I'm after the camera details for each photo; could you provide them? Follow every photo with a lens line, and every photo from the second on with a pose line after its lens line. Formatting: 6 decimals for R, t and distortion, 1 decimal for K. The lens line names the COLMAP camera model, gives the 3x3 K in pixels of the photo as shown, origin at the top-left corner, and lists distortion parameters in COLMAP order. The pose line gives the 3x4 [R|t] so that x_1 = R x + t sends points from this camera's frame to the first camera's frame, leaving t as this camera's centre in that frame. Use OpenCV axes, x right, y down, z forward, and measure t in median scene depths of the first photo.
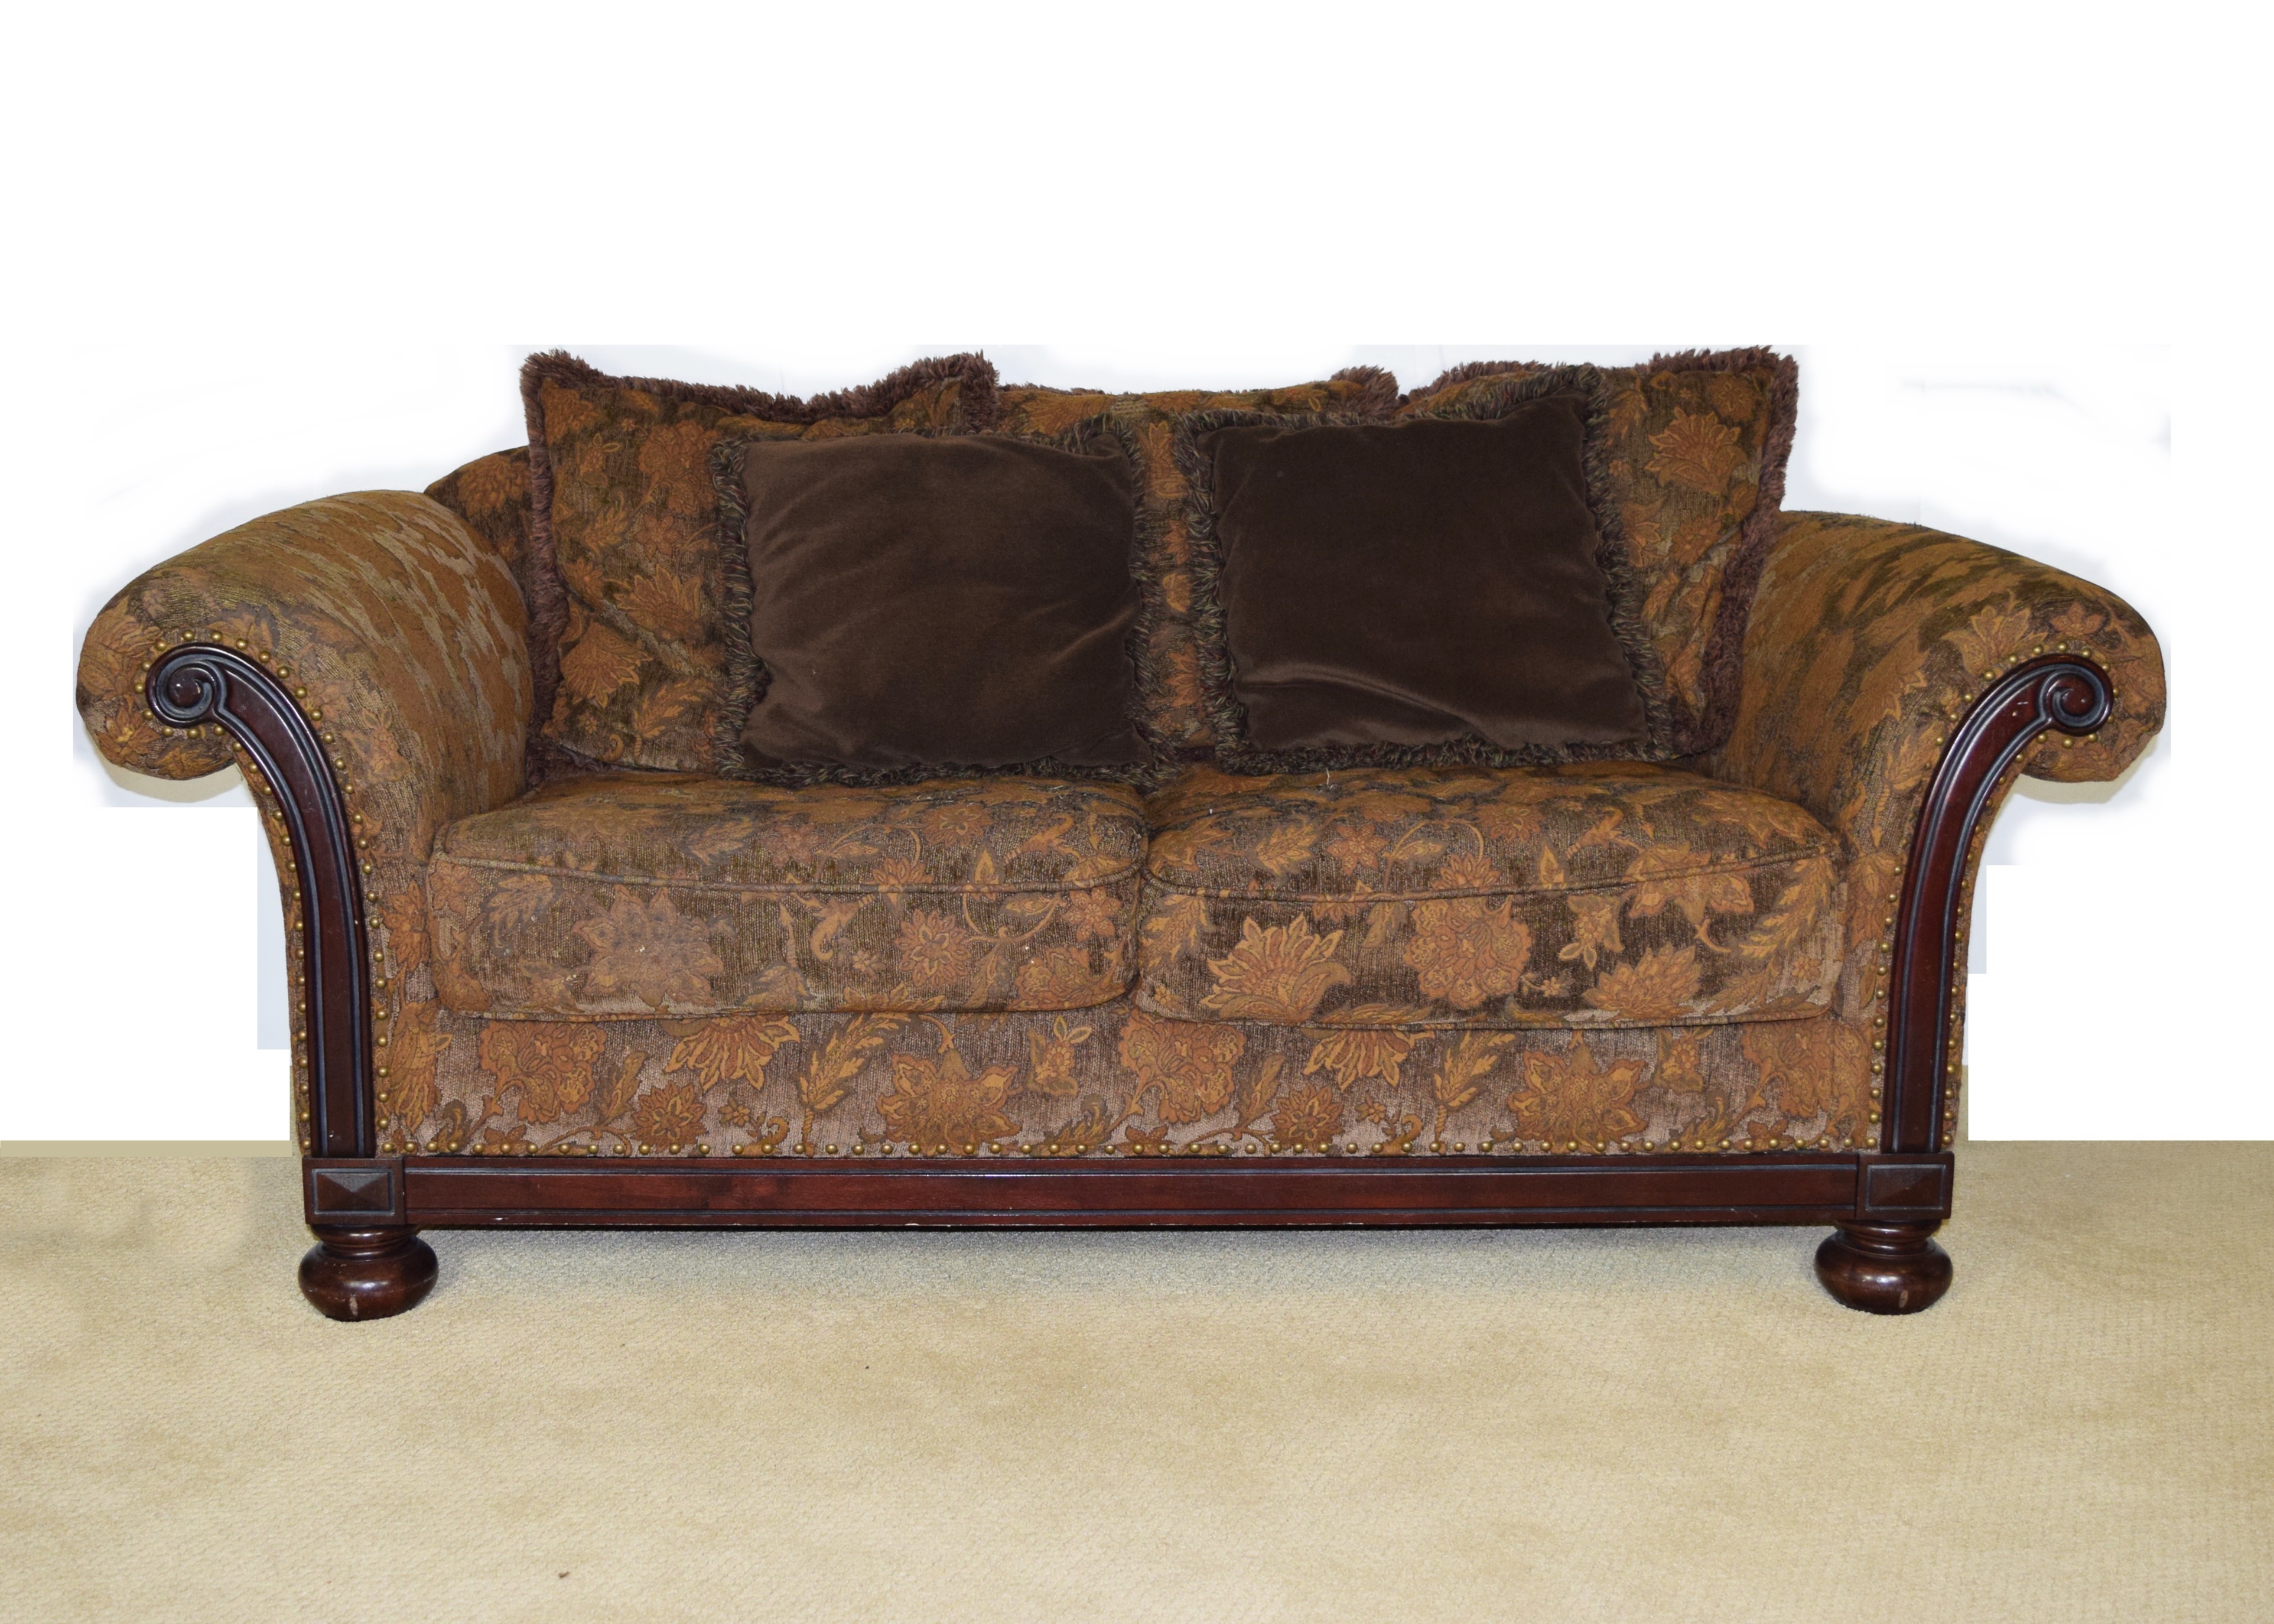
lens RADIAL K [[2686.7, 0, 1137.0], [0, 2686.7, 812.0], [0, 0, 1]] dist [-0.009664, -0.007387]
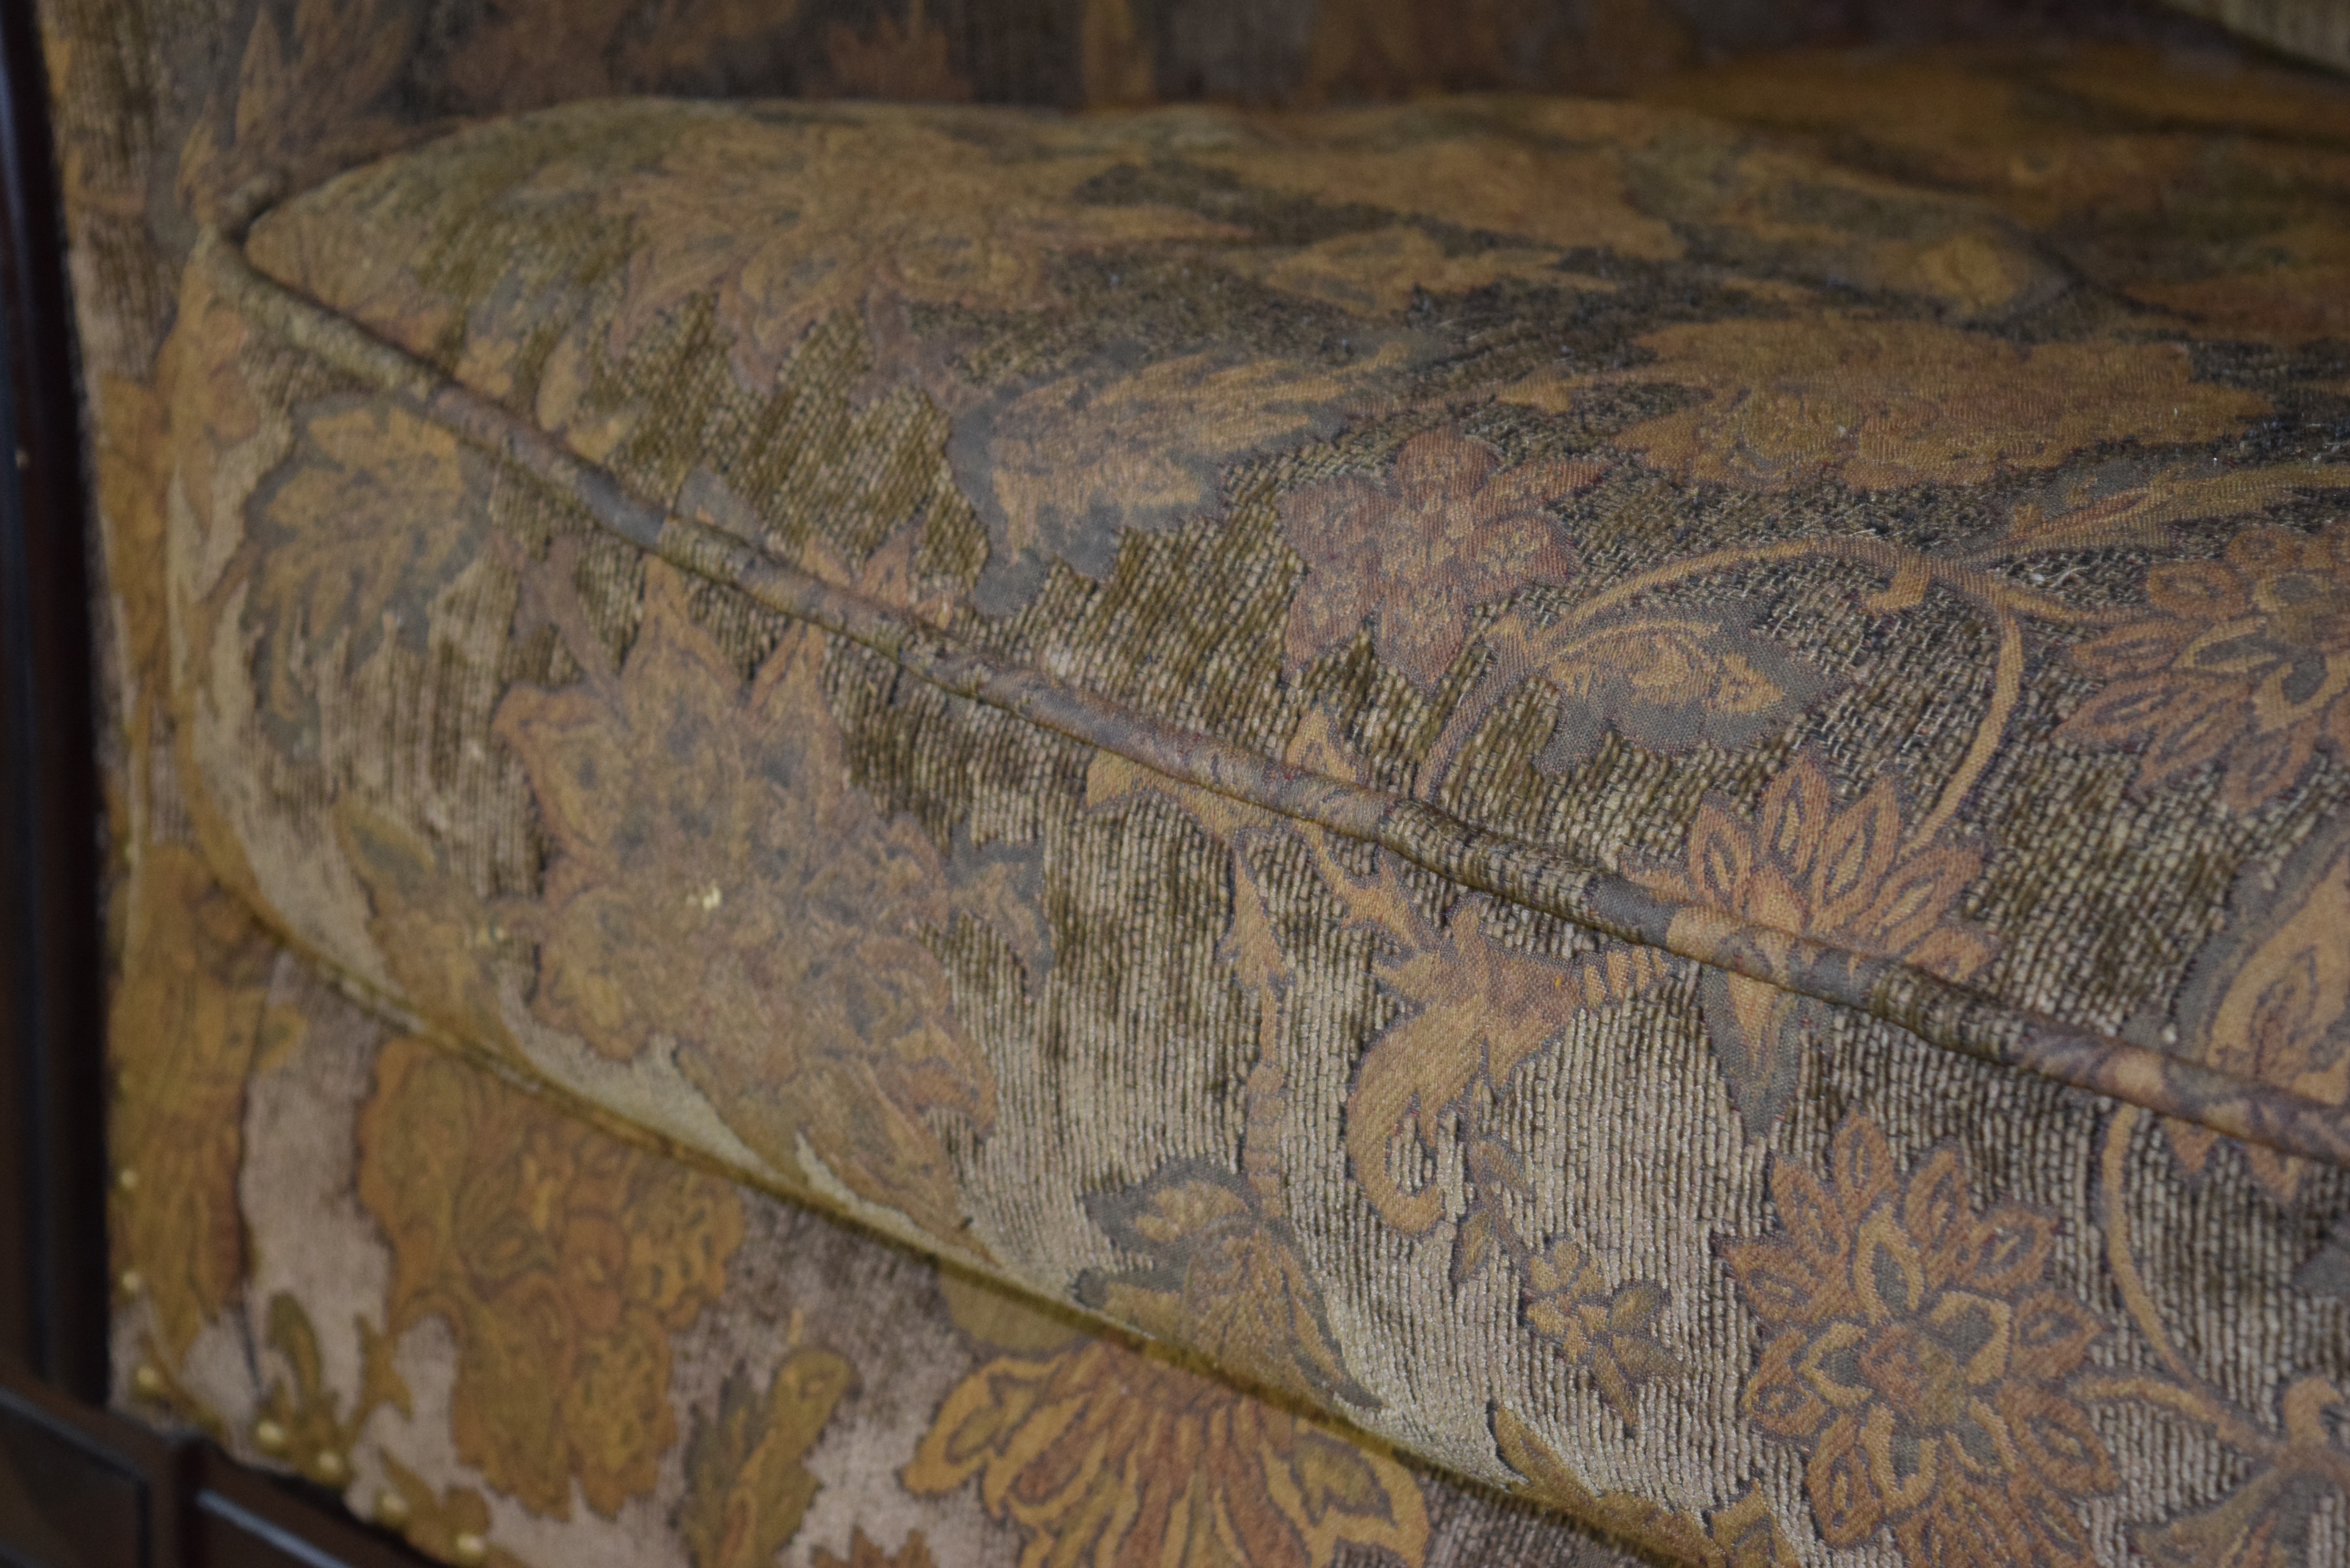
lens RADIAL K [[5341.4, 0, 1175.0], [0, 5341.4, 784.0], [0, 0, 1]] dist [0.082725, -0.098660]
pose [[0.705263, 0.253044, -0.662248, 0.097746], [-0.159194, 0.966802, 0.199878, -0.040748], [0.690841, -0.035540, 0.722133, 0.719466]]
